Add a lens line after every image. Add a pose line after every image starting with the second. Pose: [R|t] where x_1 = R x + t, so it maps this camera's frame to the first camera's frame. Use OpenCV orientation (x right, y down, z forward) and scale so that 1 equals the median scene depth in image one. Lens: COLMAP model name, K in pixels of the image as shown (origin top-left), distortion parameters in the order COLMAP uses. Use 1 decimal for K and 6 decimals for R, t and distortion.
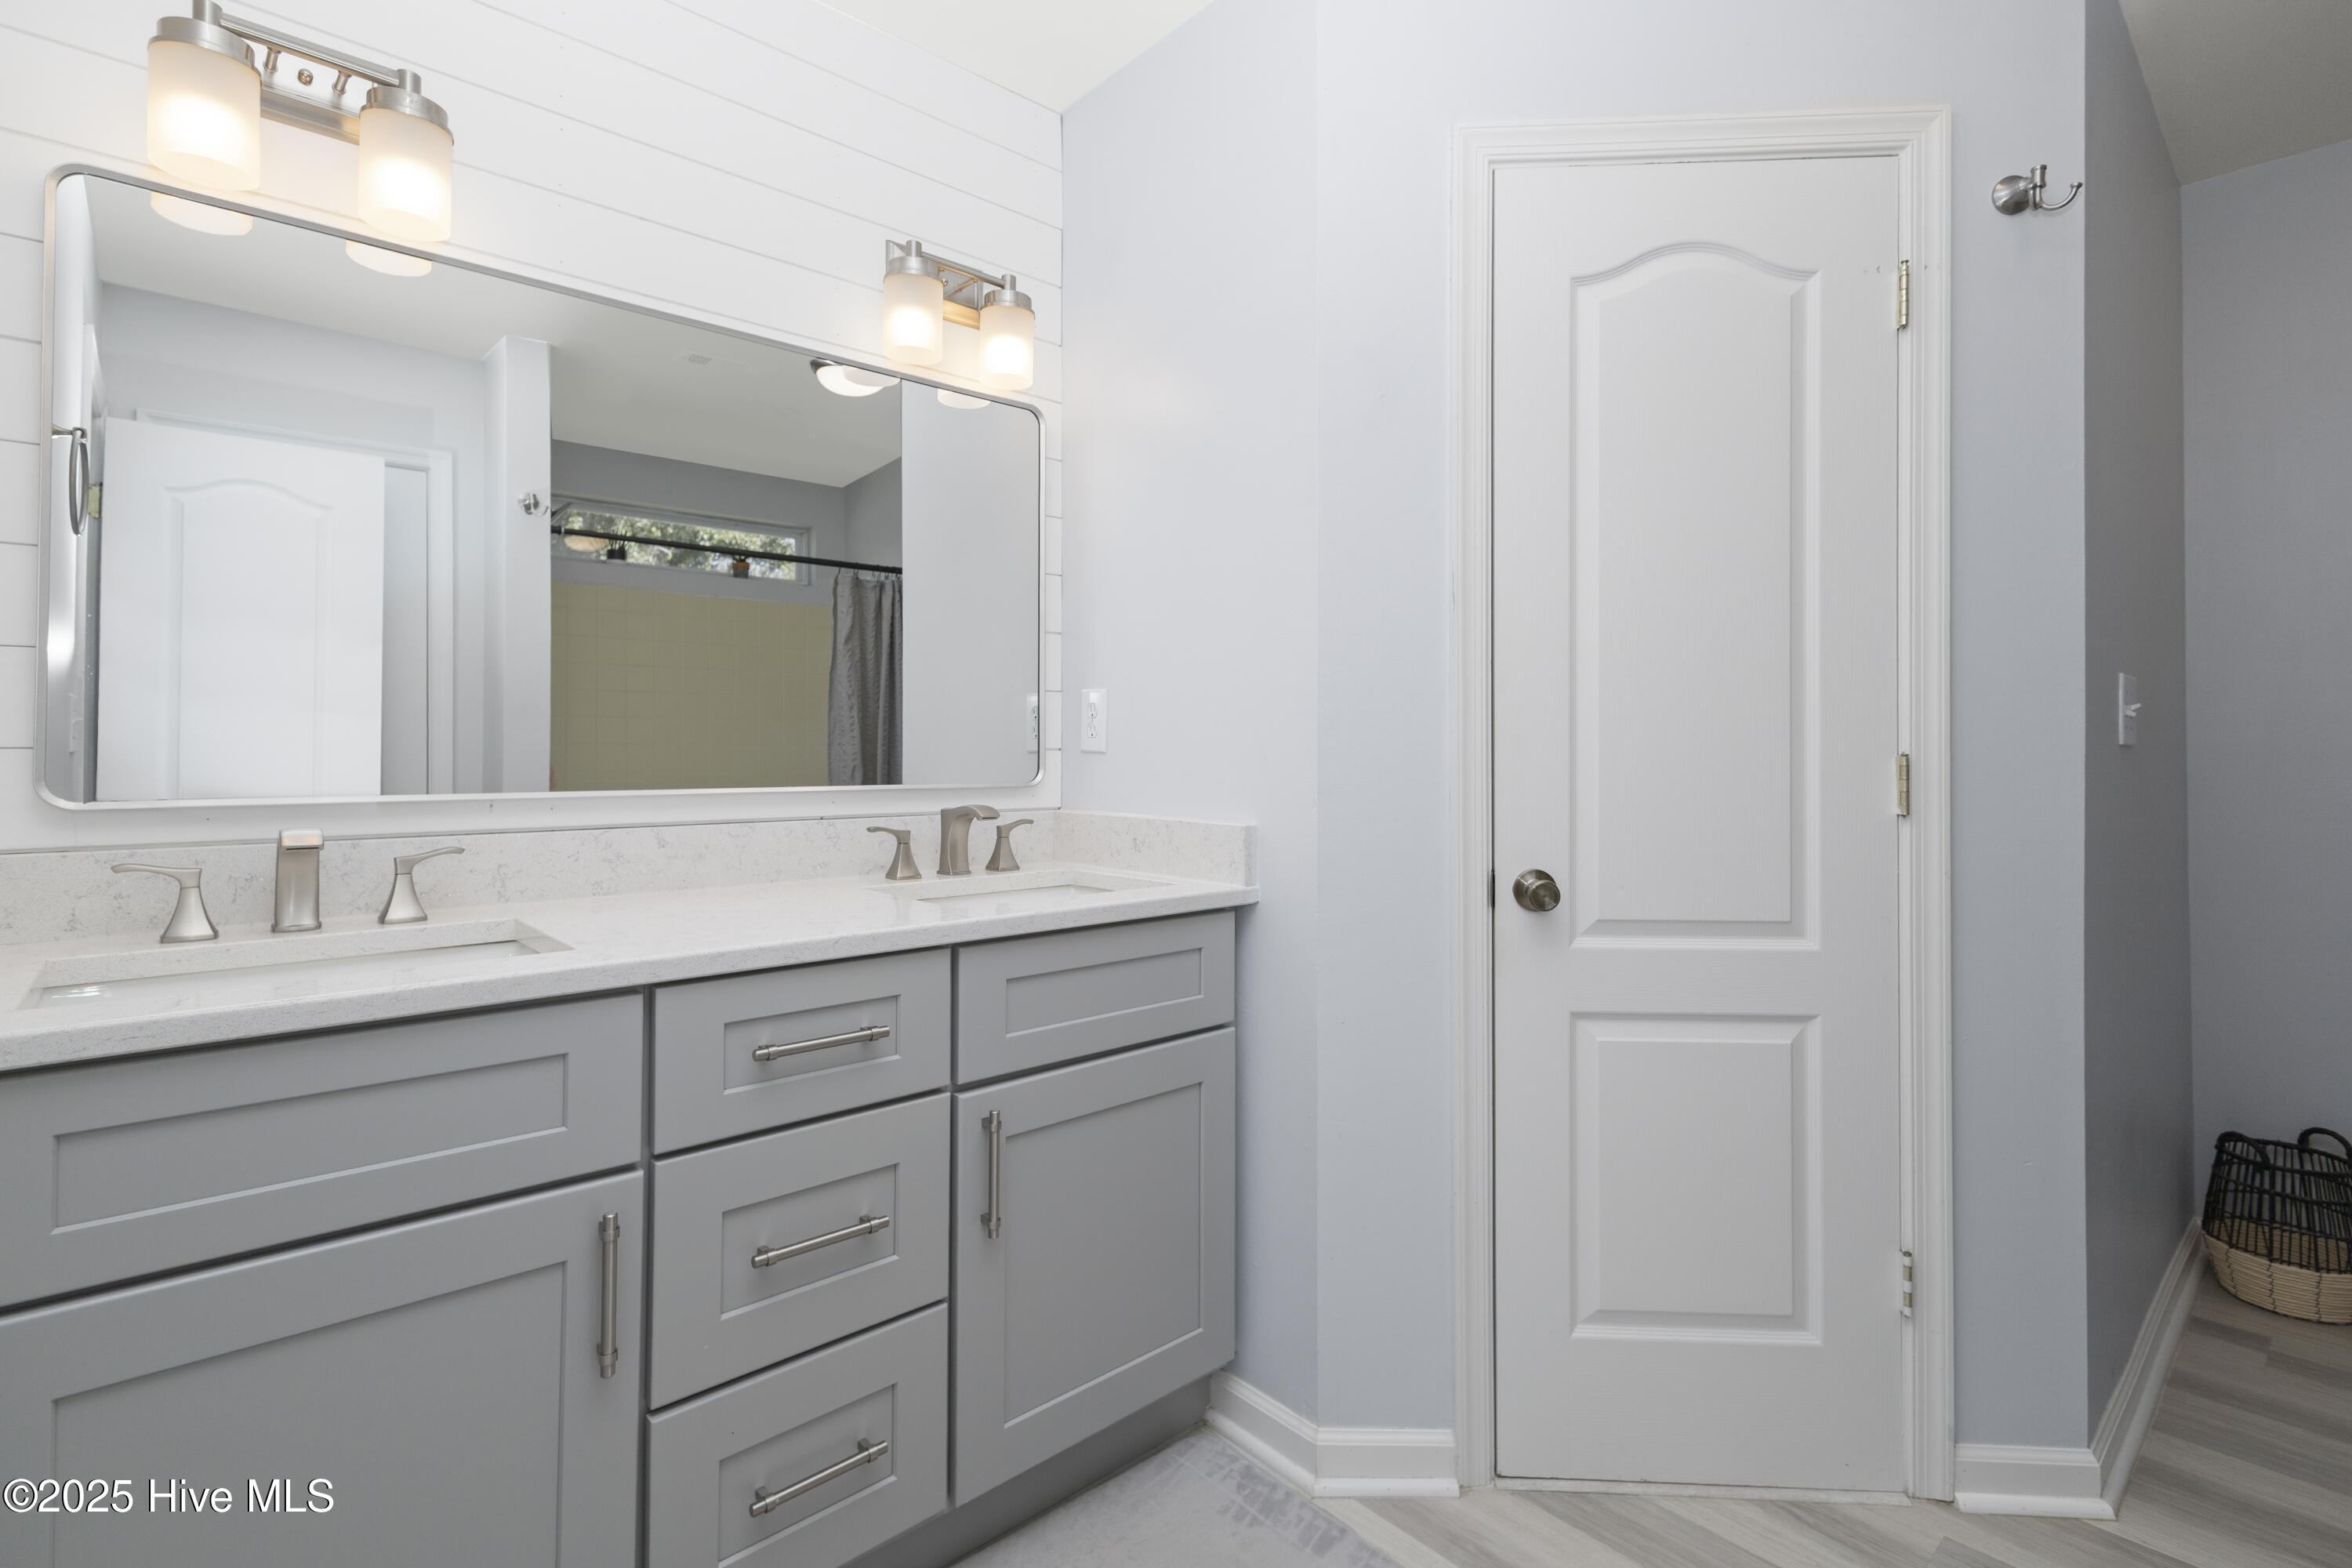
lens RADIAL K [[1048.8, 0, 1172.0], [0, 1048.8, 740.8], [0, 0, 1]] dist [0.000343, 0.000037]
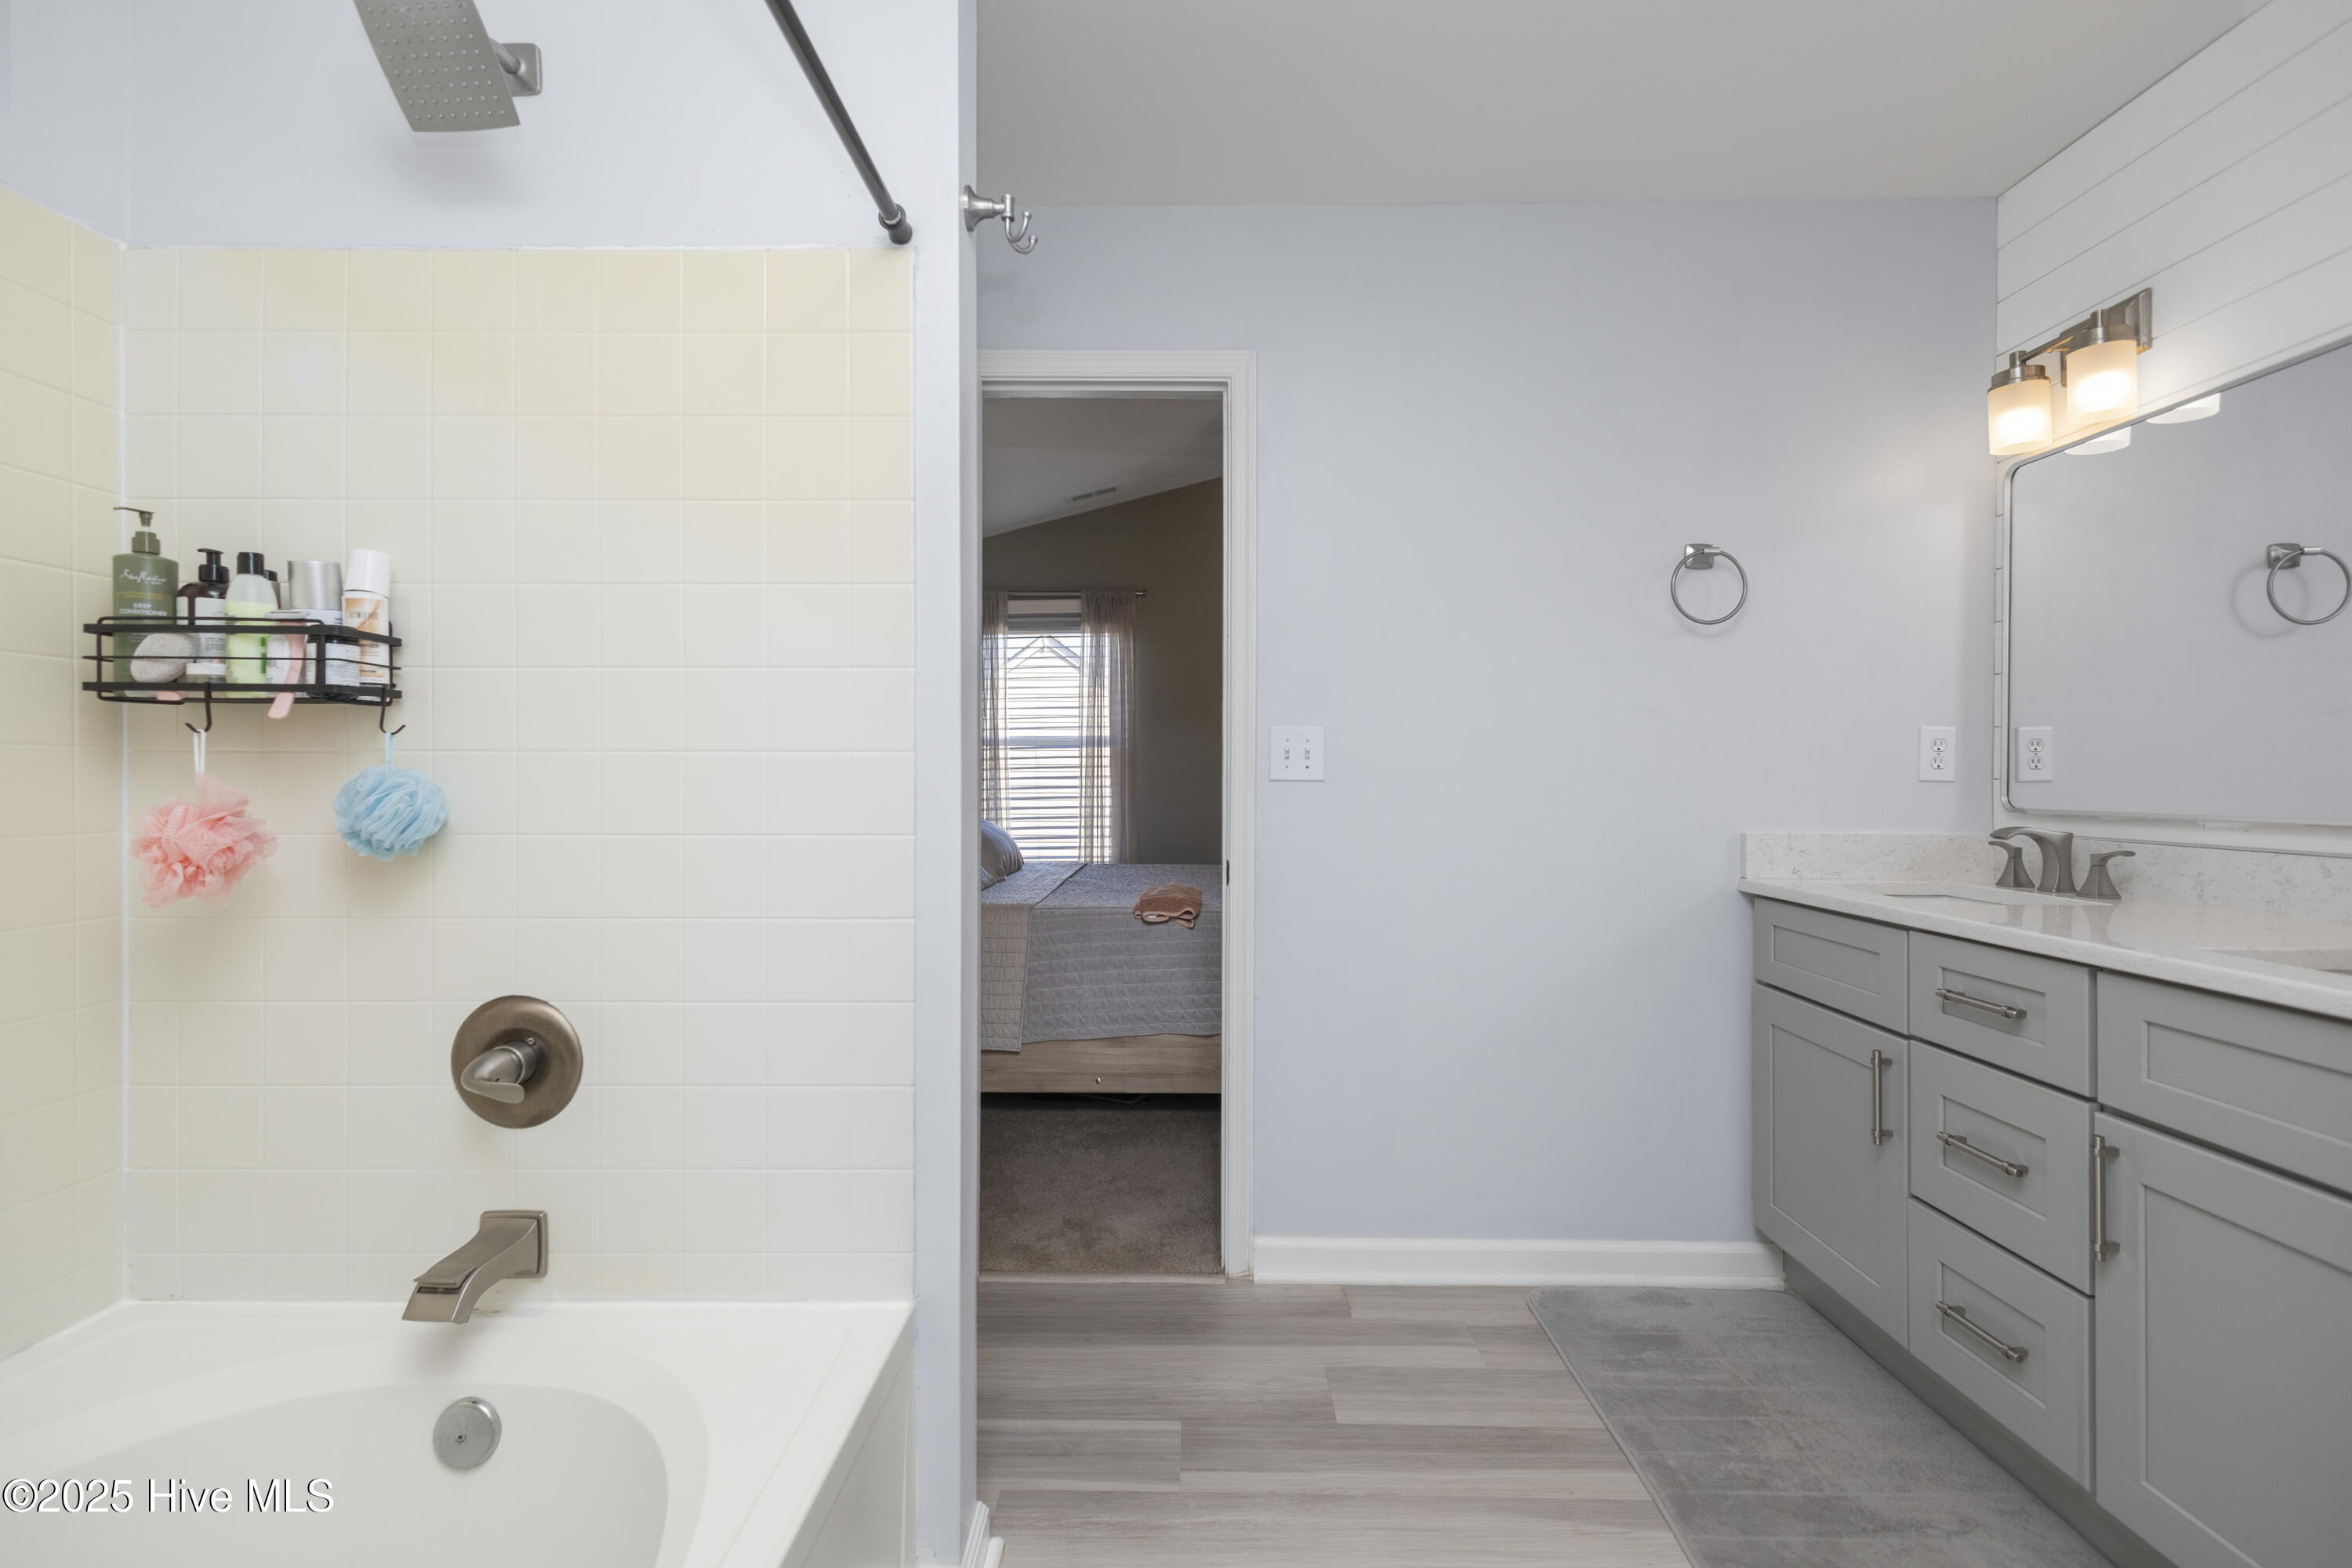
lens RADIAL K [[1089.7, 0, 1176.0], [0, 1089.7, 784.0], [0, 0, 1]] dist [0.000774, 0.000009]
pose [[-0.656358, 0.004245, -0.754438, 1.220673], [0.002754, 0.999991, 0.003231, 0.005980], [0.754444, 0.000043, -0.656364, 1.021811]]
